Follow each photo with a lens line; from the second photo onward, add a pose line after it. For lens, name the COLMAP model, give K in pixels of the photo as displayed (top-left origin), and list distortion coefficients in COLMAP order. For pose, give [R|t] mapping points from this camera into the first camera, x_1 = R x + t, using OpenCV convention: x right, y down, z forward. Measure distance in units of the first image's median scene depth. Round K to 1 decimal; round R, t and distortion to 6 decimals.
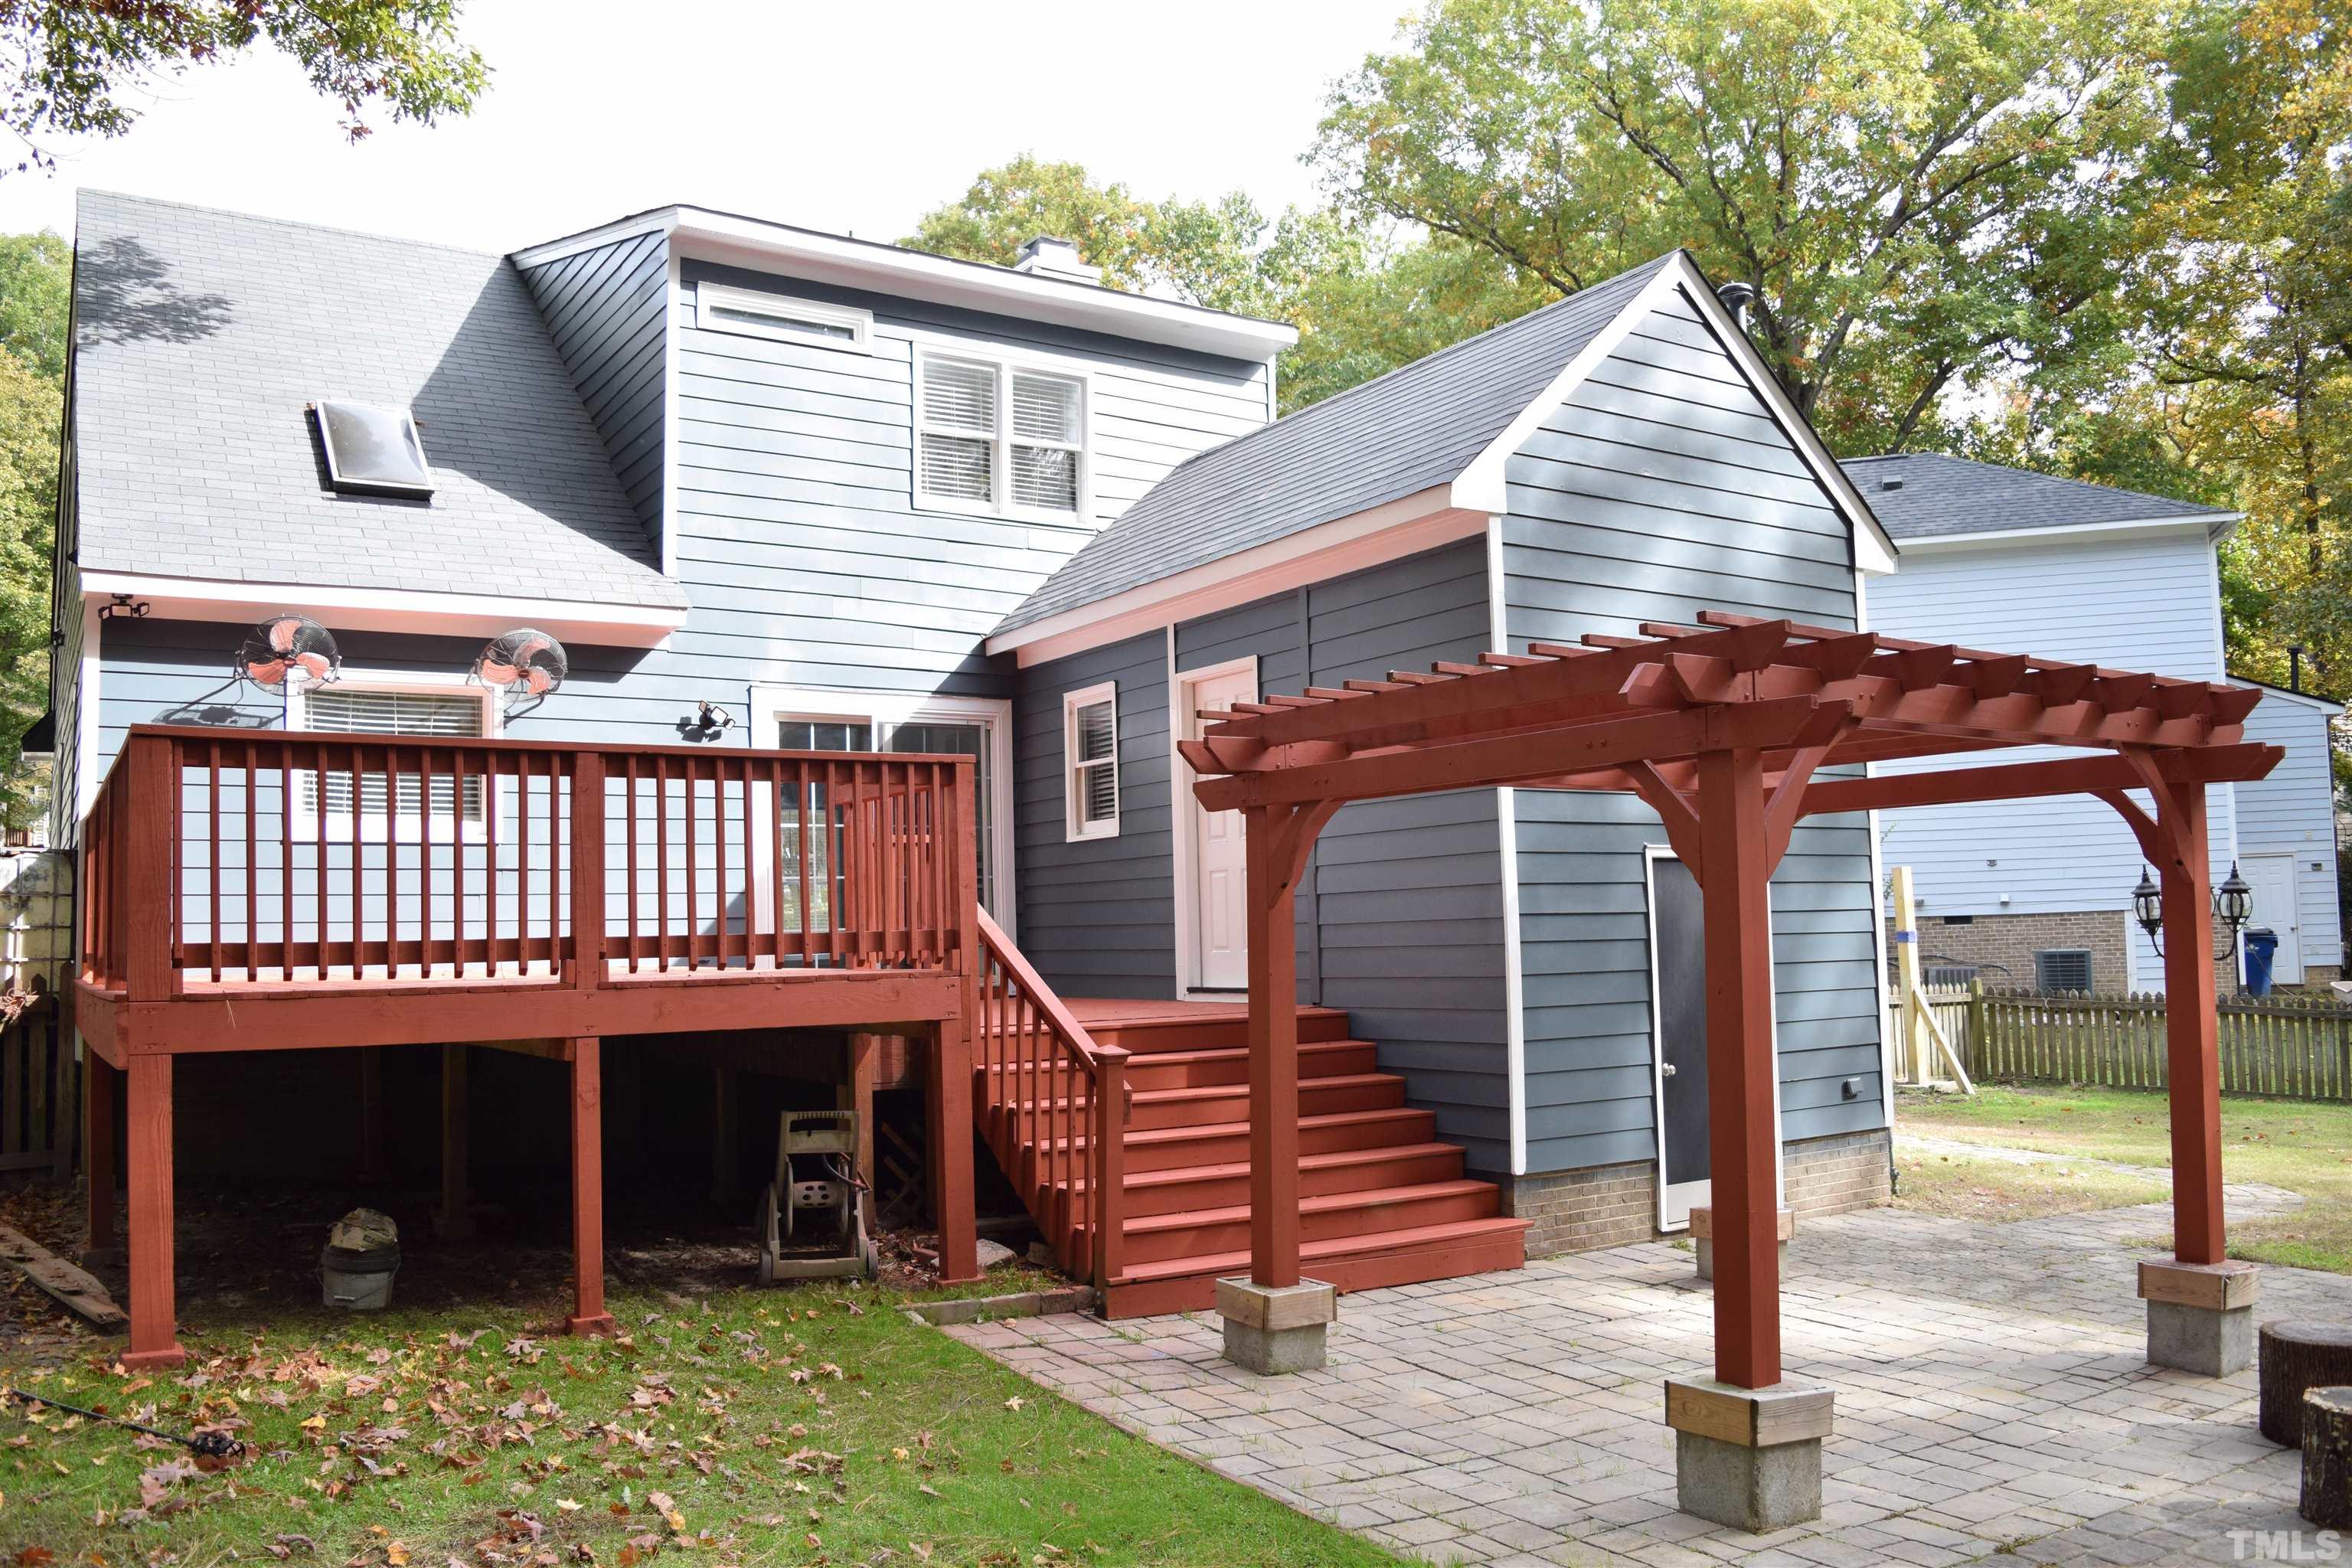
lens RADIAL K [[1870.3, 0, 1176.0], [0, 1870.3, 784.0], [0, 0, 1]] dist [-0.097273, -0.005547]
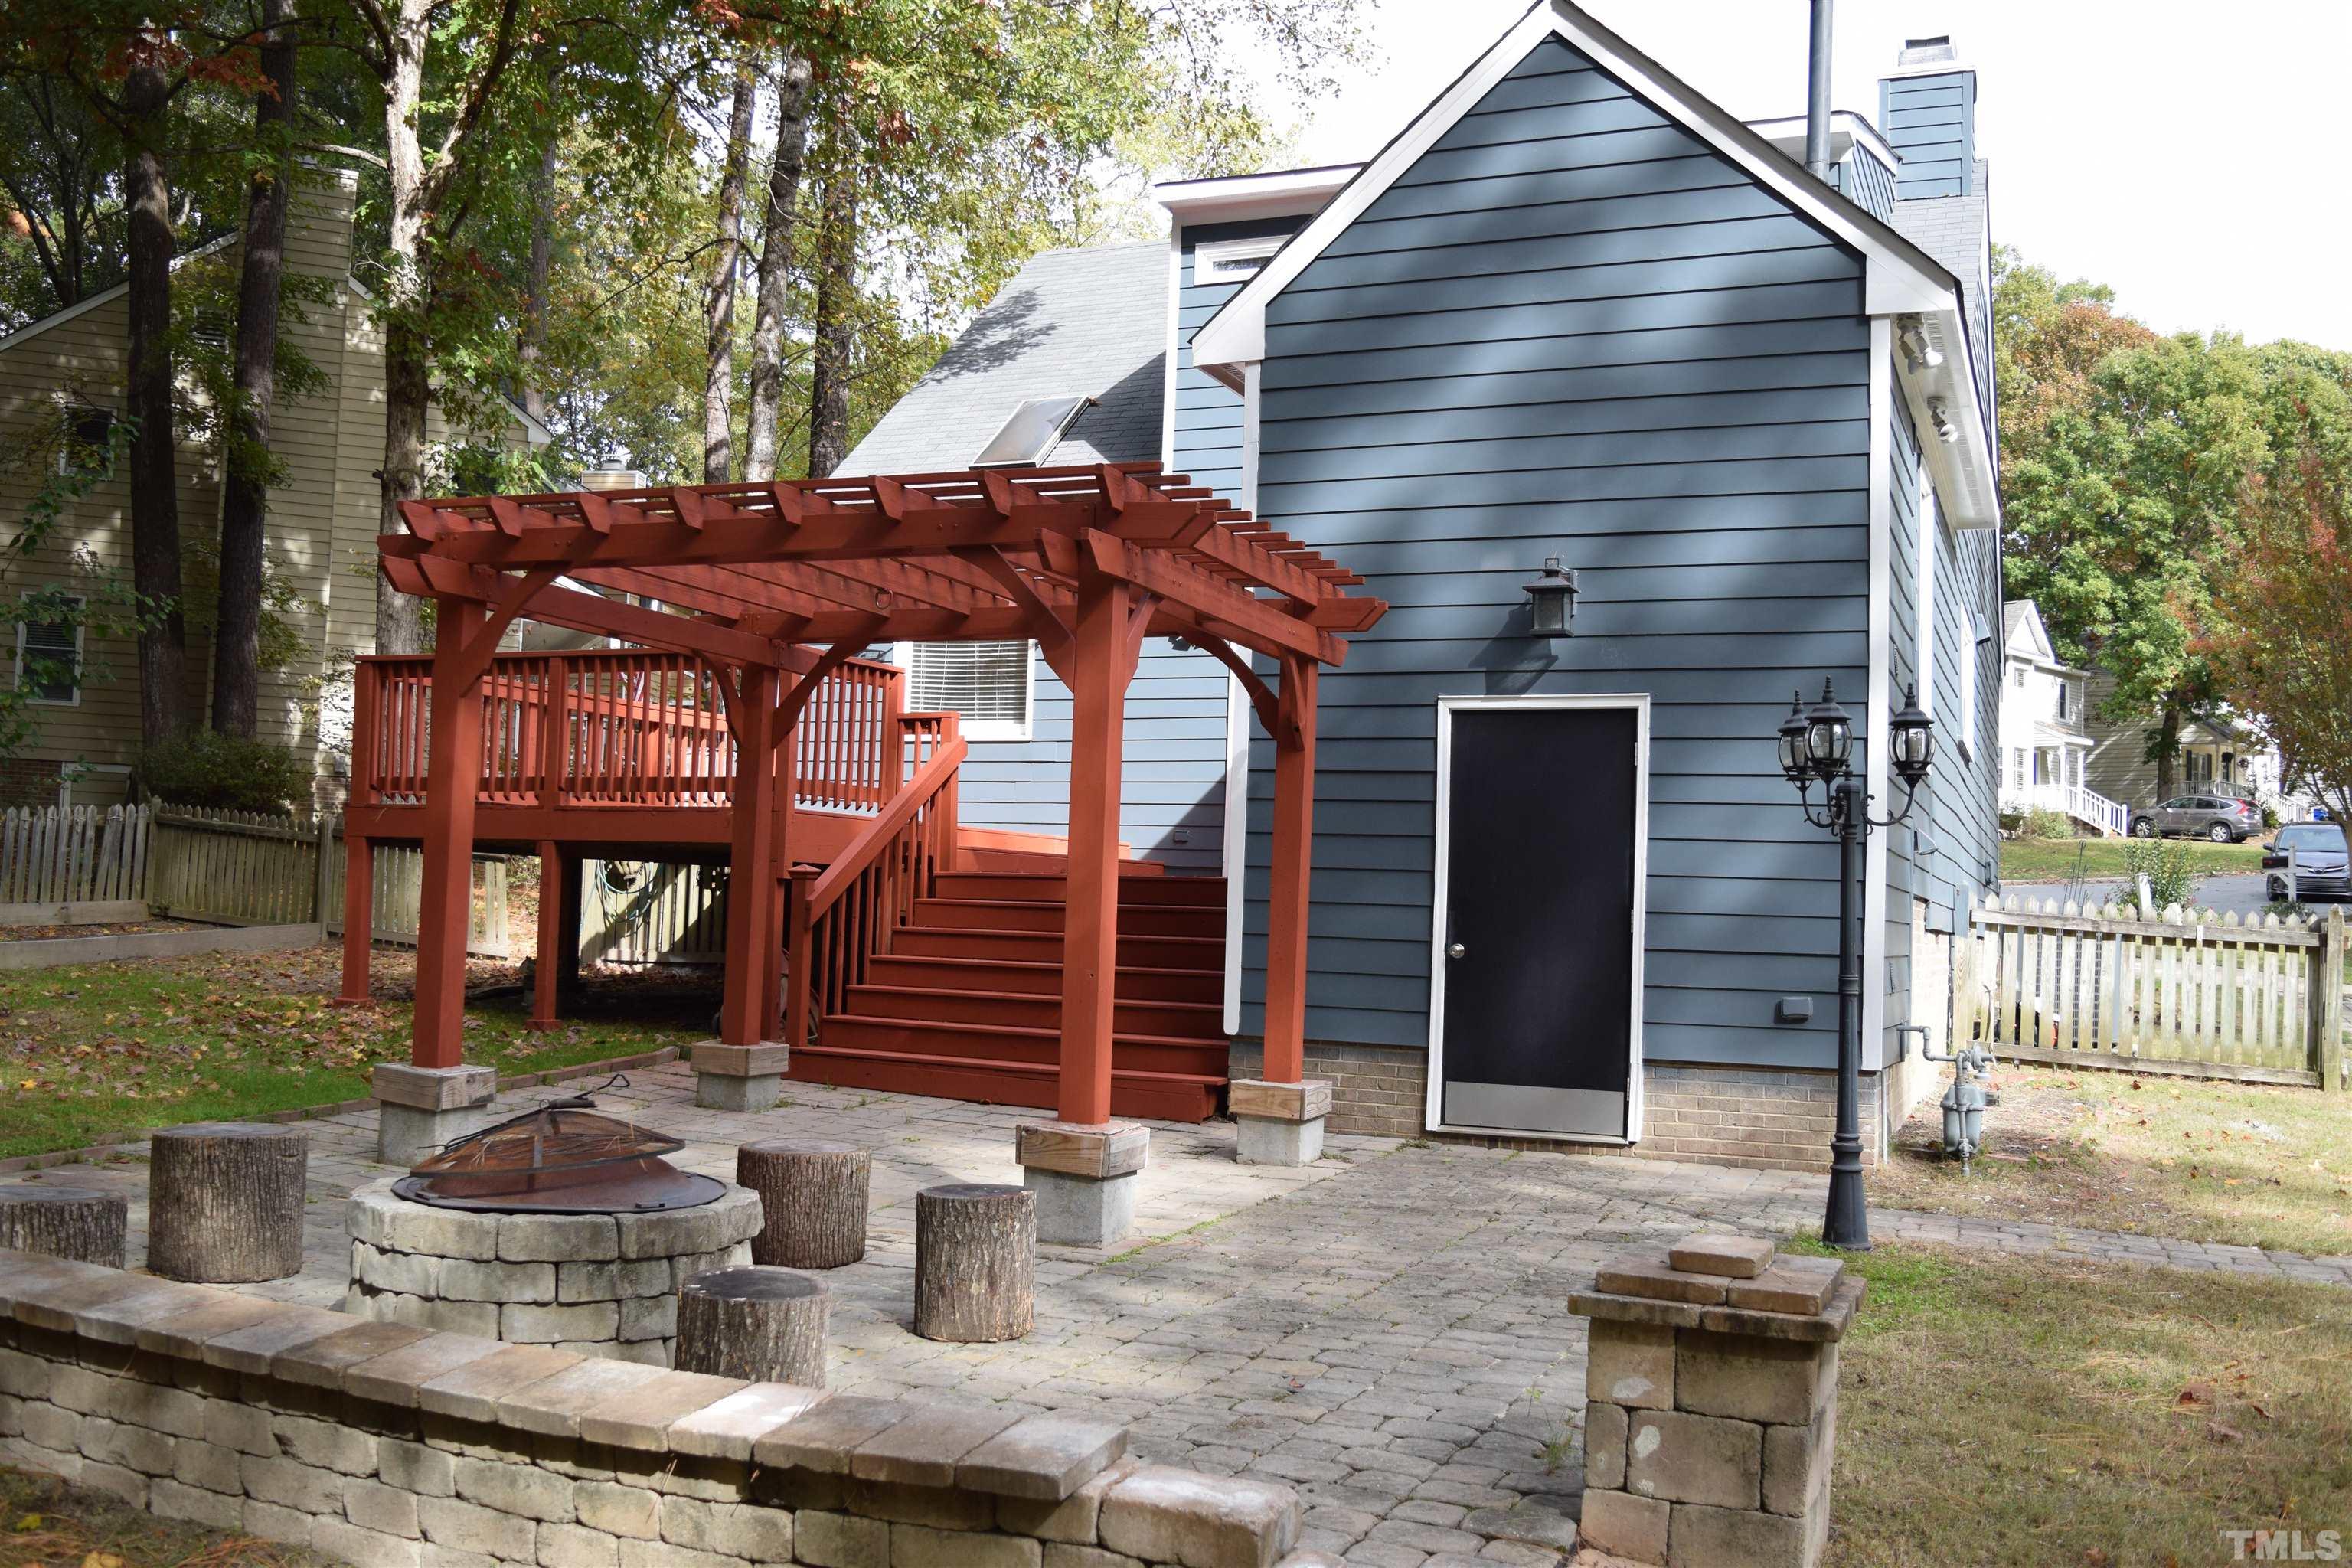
lens RADIAL K [[2071.0, 0, 1176.0], [0, 2071.0, 784.0], [0, 0, 1]] dist [-0.001906, 0.000140]
pose [[0.562951, -0.005971, -0.826469, 0.996670], [0.025257, 0.999631, 0.009982, 0.061116], [0.826104, -0.026493, 0.562894, 0.333903]]
